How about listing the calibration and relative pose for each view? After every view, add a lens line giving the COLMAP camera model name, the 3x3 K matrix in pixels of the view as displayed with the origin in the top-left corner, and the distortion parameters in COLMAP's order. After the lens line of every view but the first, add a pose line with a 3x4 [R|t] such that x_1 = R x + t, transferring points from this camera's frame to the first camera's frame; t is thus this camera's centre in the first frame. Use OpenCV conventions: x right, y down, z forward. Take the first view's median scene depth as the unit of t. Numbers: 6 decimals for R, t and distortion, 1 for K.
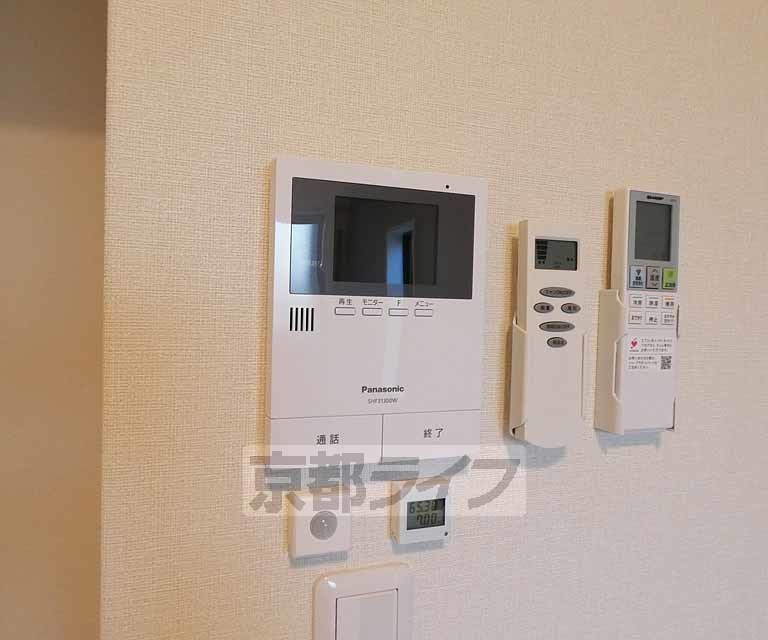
lens RADIAL K [[577.2, 0, 384.0], [0, 577.2, 320.0], [0, 0, 1]] dist [0.035045, -0.026890]
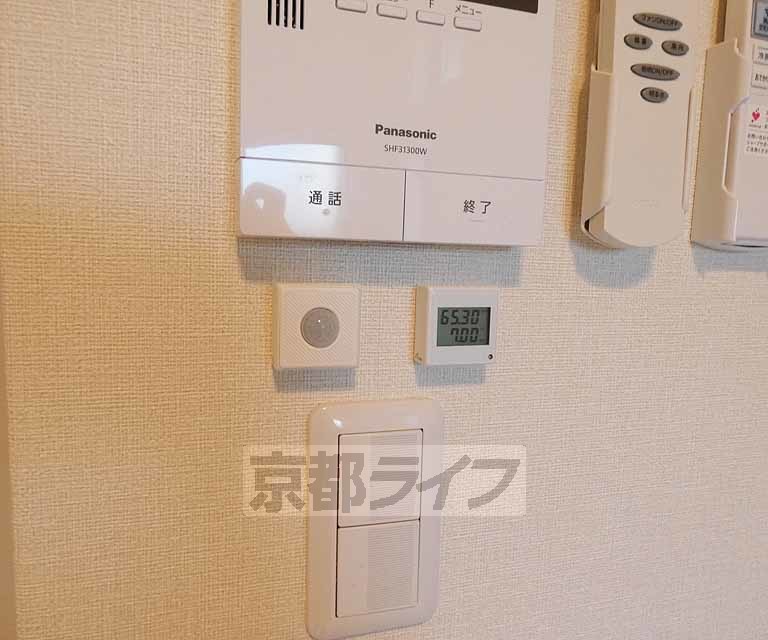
lens RADIAL K [[577.2, 0, 384.0], [0, 577.2, 320.0], [0, 0, 1]] dist [0.035045, -0.026890]
pose [[0.999514, 0.010338, -0.029410, -0.005172], [-0.008423, 0.997882, 0.064496, 0.269776], [0.030014, -0.064217, 0.997485, 0.270361]]
